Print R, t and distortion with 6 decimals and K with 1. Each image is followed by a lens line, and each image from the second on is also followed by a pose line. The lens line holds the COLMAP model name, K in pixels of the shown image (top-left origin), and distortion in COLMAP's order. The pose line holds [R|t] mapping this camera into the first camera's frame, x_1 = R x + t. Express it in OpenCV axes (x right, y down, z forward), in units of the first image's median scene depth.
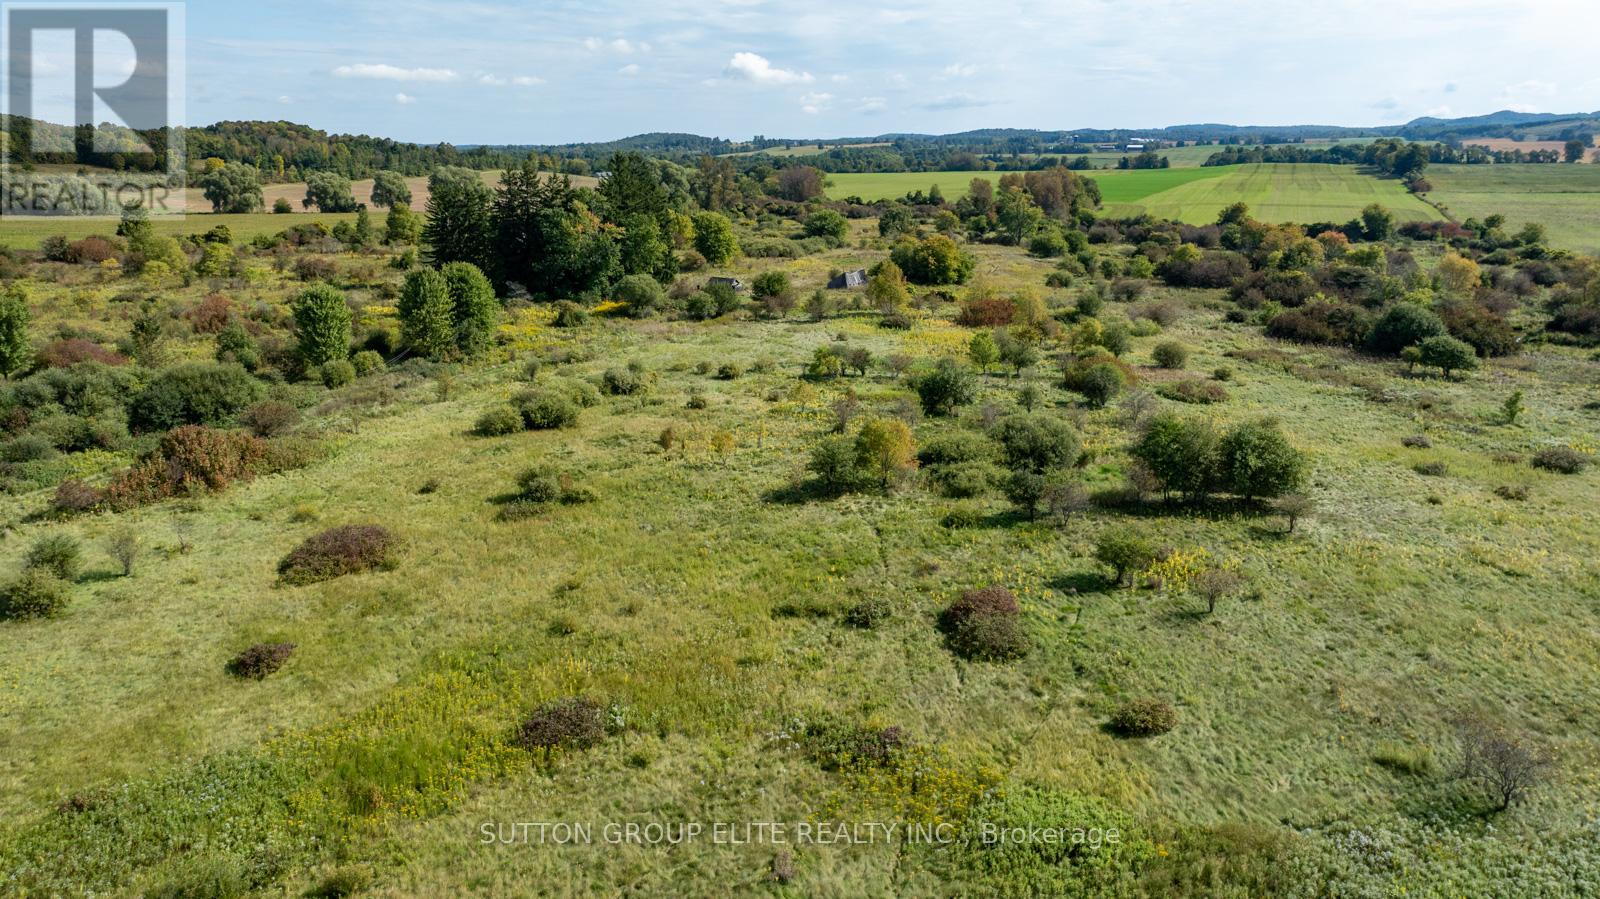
lens RADIAL K [[1180.1, 0, 800.0], [0, 1180.1, 449.5], [0, 0, 1]] dist [-0.024226, 0.008756]
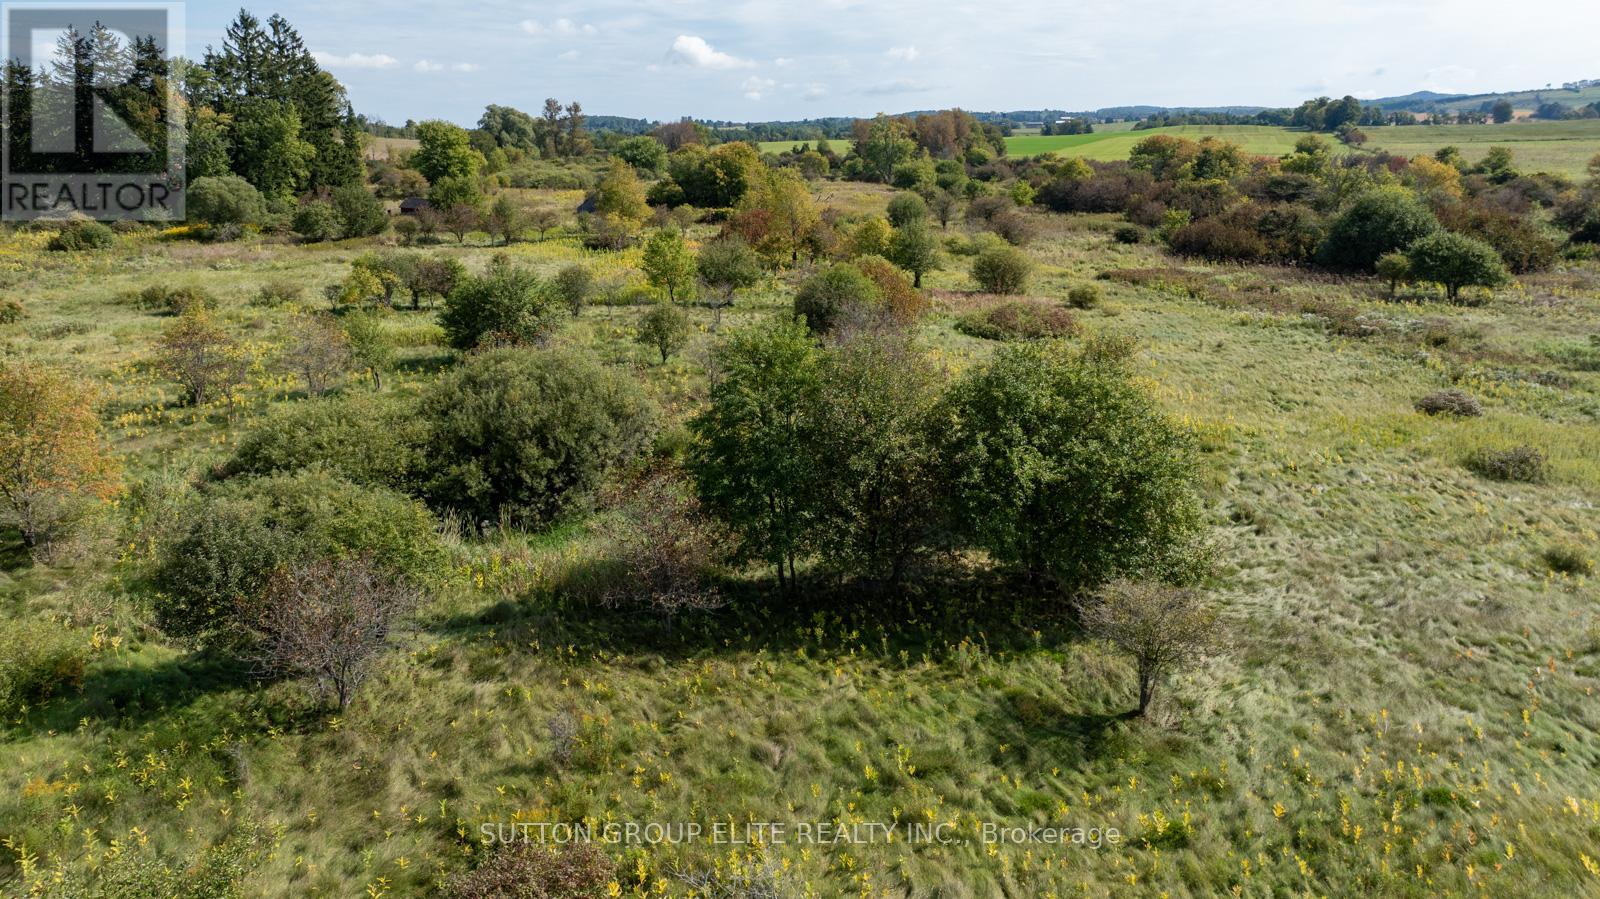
lens RADIAL K [[1180.1, 0, 800.0], [0, 1180.1, 449.5], [0, 0, 1]] dist [-0.024226, 0.008756]
pose [[0.998580, -0.018954, 0.049785, 0.183376], [0.018331, 0.999748, 0.012937, 0.000650], [-0.050018, -0.012006, 0.998676, 0.410558]]
